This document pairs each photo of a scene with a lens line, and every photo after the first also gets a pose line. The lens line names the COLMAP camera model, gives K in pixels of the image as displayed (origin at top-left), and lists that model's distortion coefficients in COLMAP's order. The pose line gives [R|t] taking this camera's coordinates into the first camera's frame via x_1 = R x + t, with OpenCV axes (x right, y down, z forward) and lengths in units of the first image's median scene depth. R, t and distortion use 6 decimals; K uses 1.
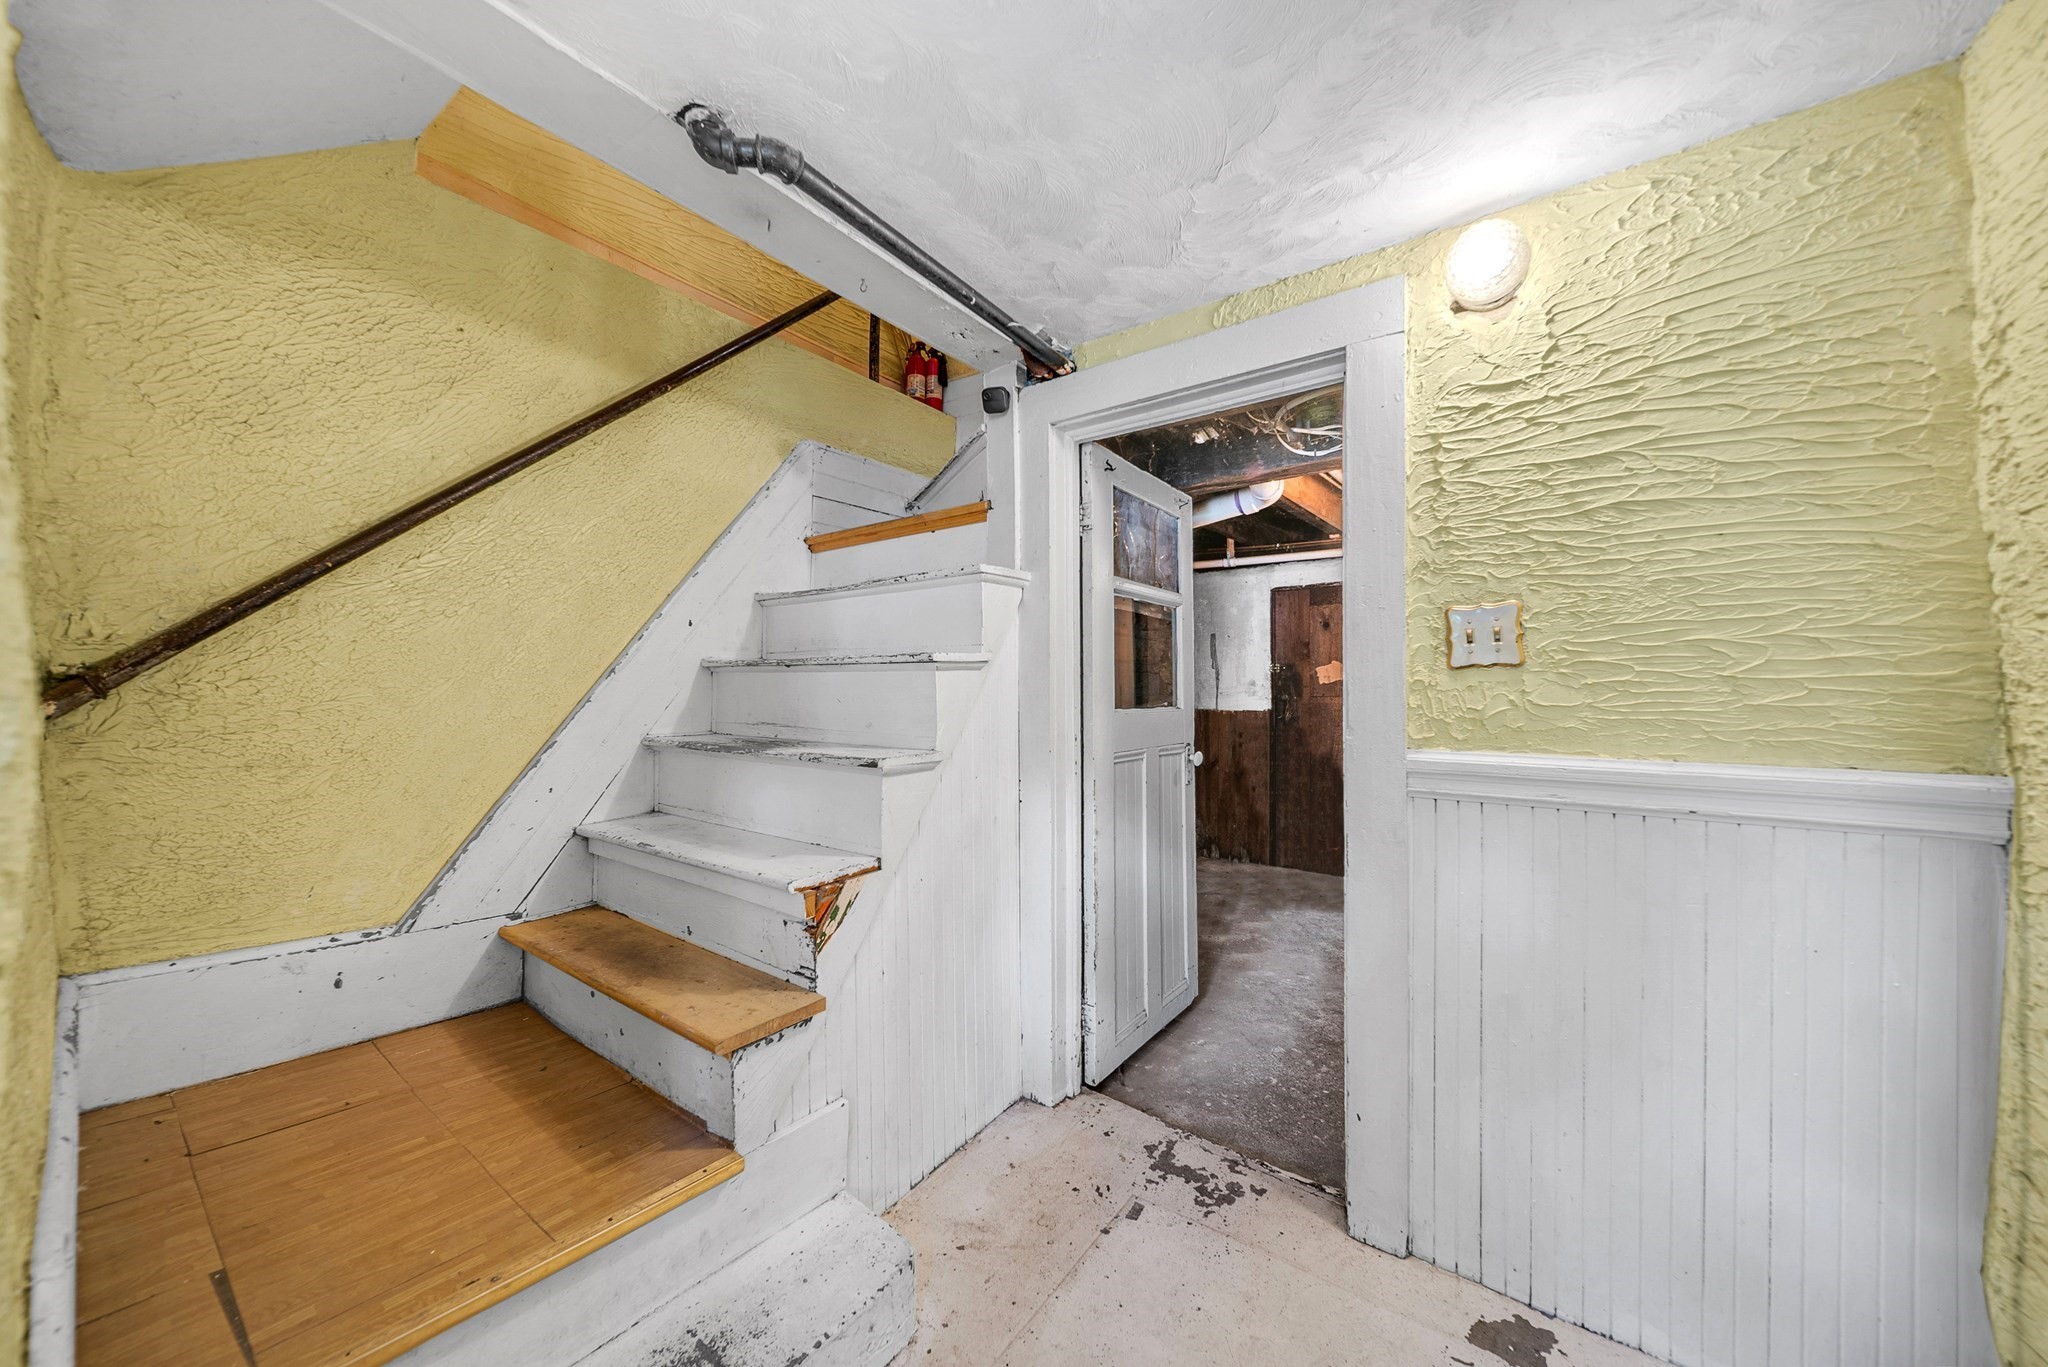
lens RADIAL K [[740.6, 0, 1022.0], [0, 740.6, 681.8], [0, 0, 1]] dist [0.000654, -0.000002]
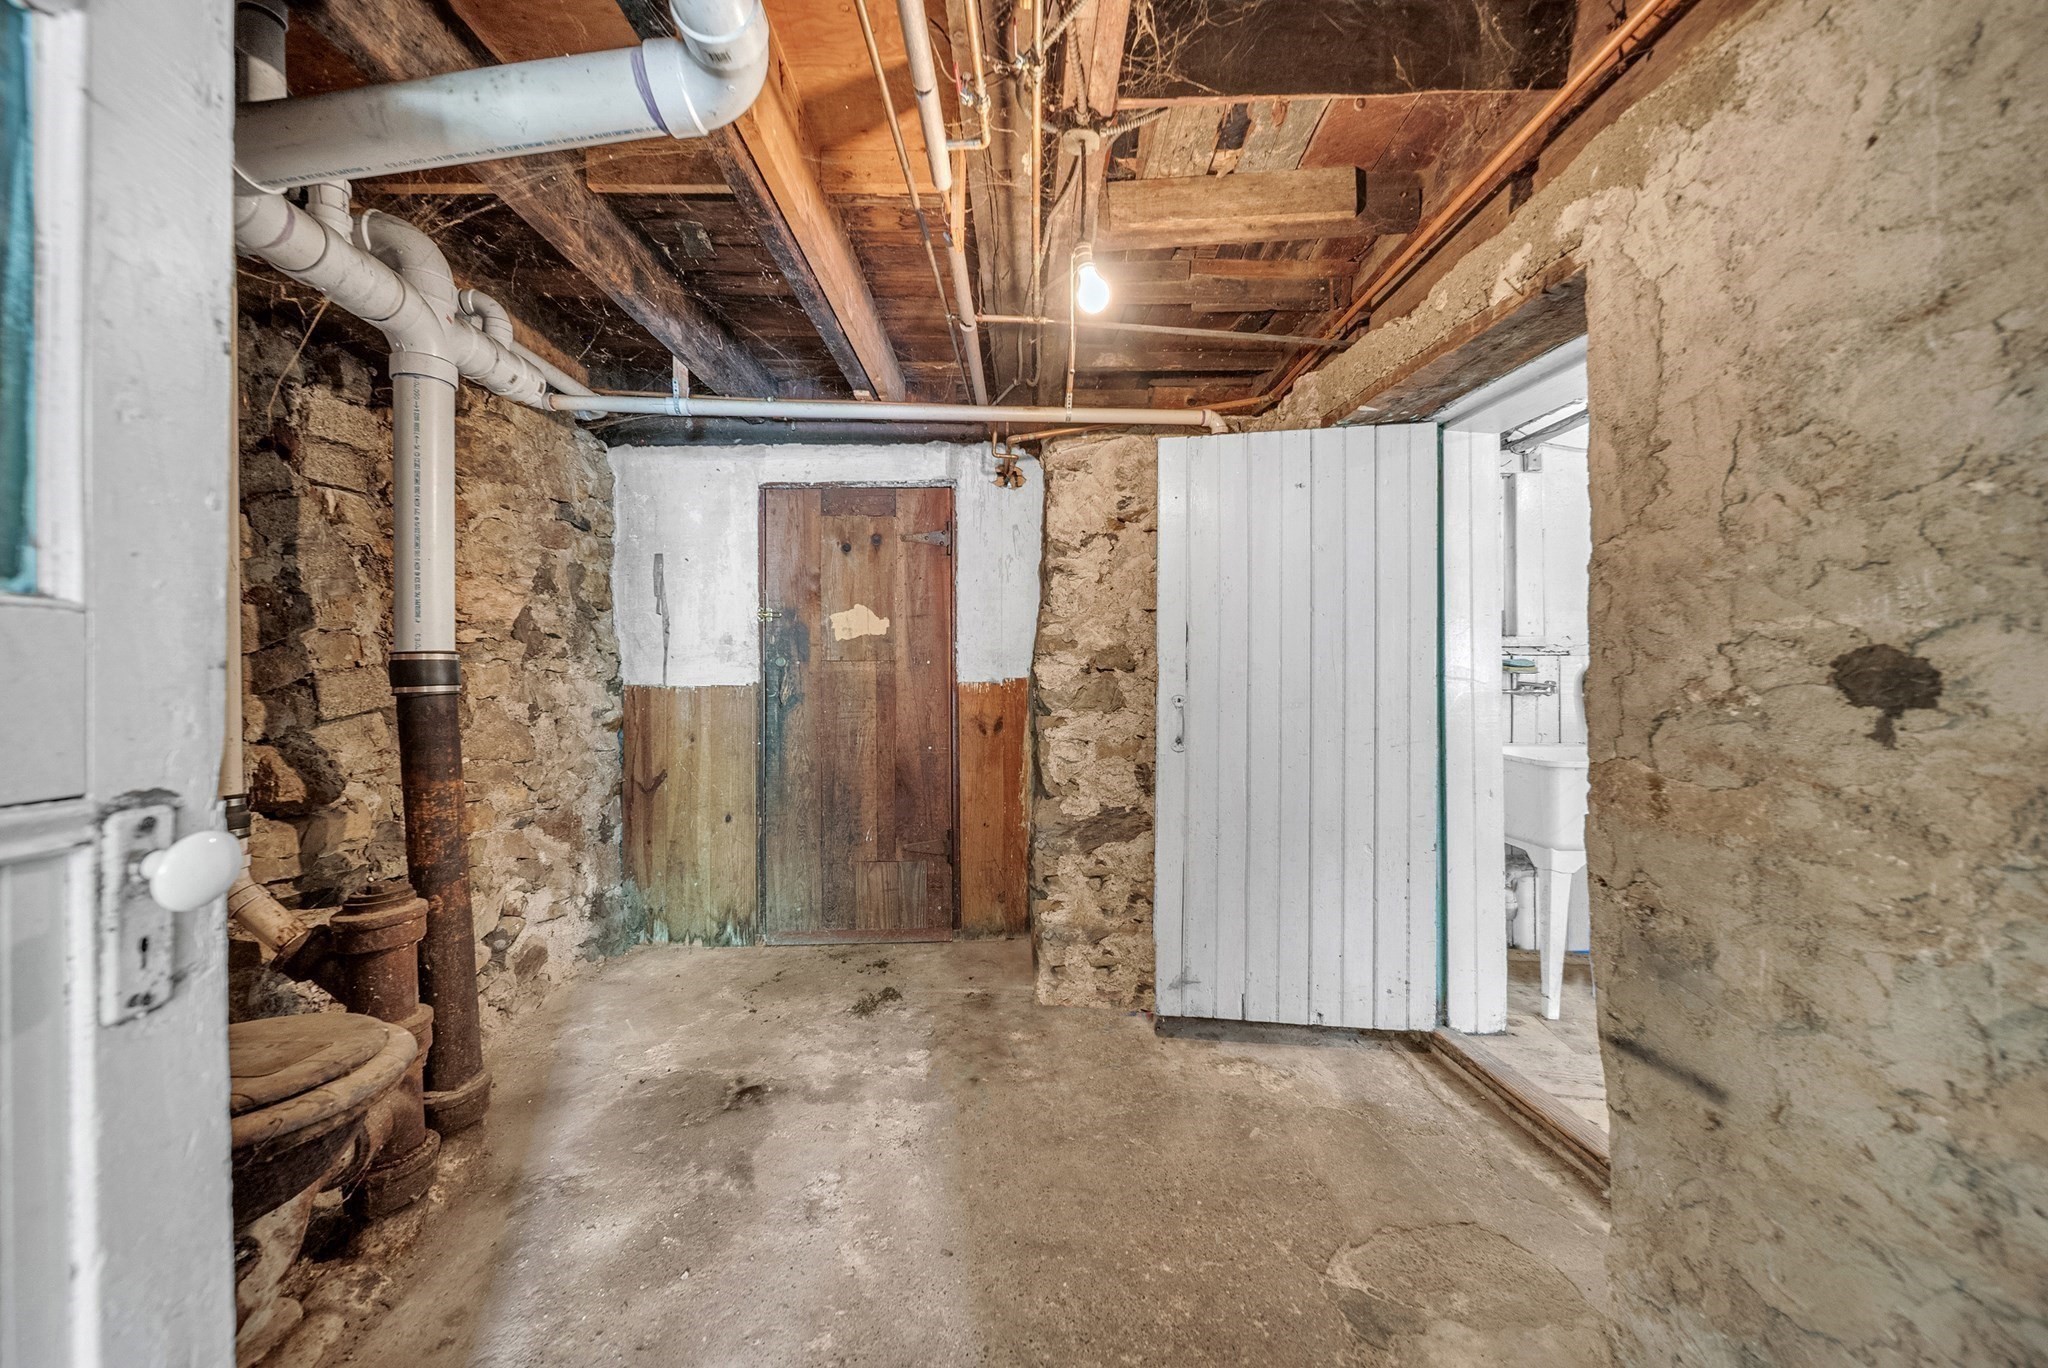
lens RADIAL K [[740.6, 0, 1018.9], [0, 740.6, 673.6], [0, 0, 1]] dist [0.000654, -0.000002]
pose [[0.794012, -0.006373, 0.607869, 0.140242], [-0.004196, 0.999864, 0.015964, 0.019530], [-0.607888, -0.015226, 0.793877, 0.398700]]
